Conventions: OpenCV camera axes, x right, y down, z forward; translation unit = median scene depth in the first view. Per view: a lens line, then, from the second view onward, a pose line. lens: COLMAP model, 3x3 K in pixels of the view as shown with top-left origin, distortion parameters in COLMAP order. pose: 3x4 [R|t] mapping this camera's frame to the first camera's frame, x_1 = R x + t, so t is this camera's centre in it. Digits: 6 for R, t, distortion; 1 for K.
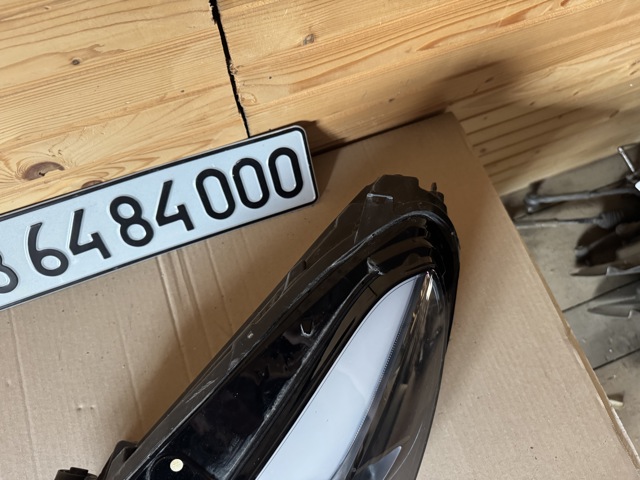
lens RADIAL K [[460.4, 0, 313.8], [0, 460.4, 238.7], [0, 0, 1]] dist [-0.001515, -0.007882]
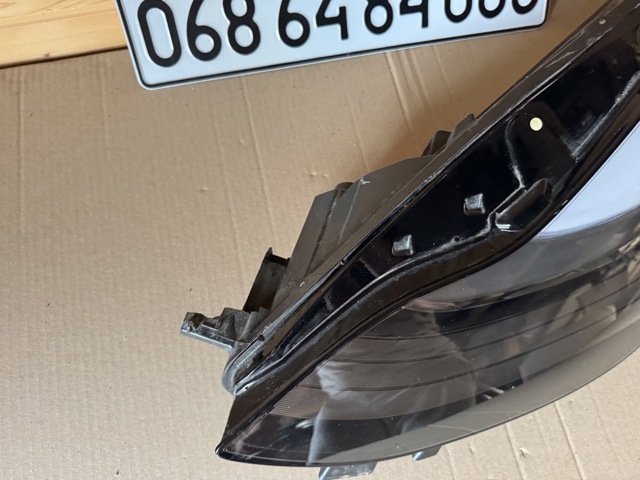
lens RADIAL K [[461.2, 0, 321.9], [0, 461.2, 243.0], [0, 0, 1]] dist [0.002534, -0.005766]
pose [[0.993385, 0.114802, -0.002543, -0.486235], [-0.114816, 0.992677, -0.037553, 0.564389], [-0.001786, 0.037596, 0.999291, 0.033042]]
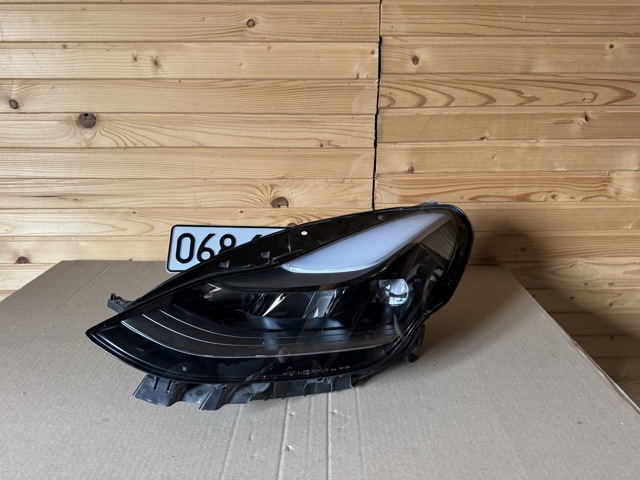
lens RADIAL K [[452.2, 0, 316.9], [0, 452.2, 246.2], [0, 0, 1]] dist [0.129299, -0.200046]
pose [[0.935030, 0.109079, -0.337372, 0.303537], [-0.332287, 0.601552, -0.726444, 1.354306], [0.123707, 0.791351, 0.598715, -0.109955]]
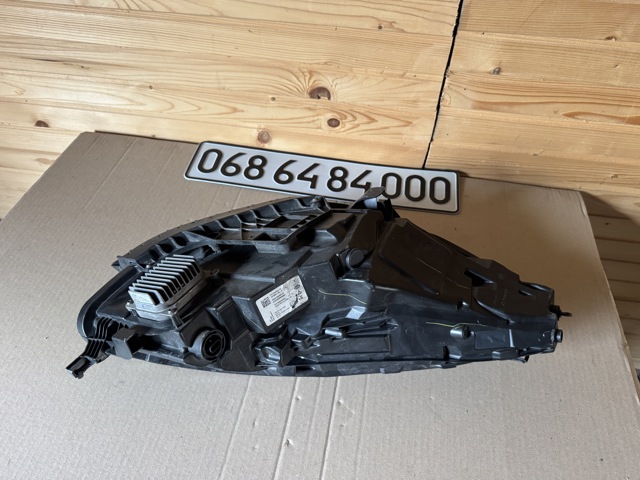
lens RADIAL K [[461.2, 0, 321.9], [0, 461.2, 243.0], [0, 0, 1]] dist [0.002534, -0.005766]
pose [[0.869791, 0.372144, -0.323994, 0.183032], [-0.470498, 0.823345, -0.317387, 0.794501], [0.148645, 0.428499, 0.891232, -0.299743]]
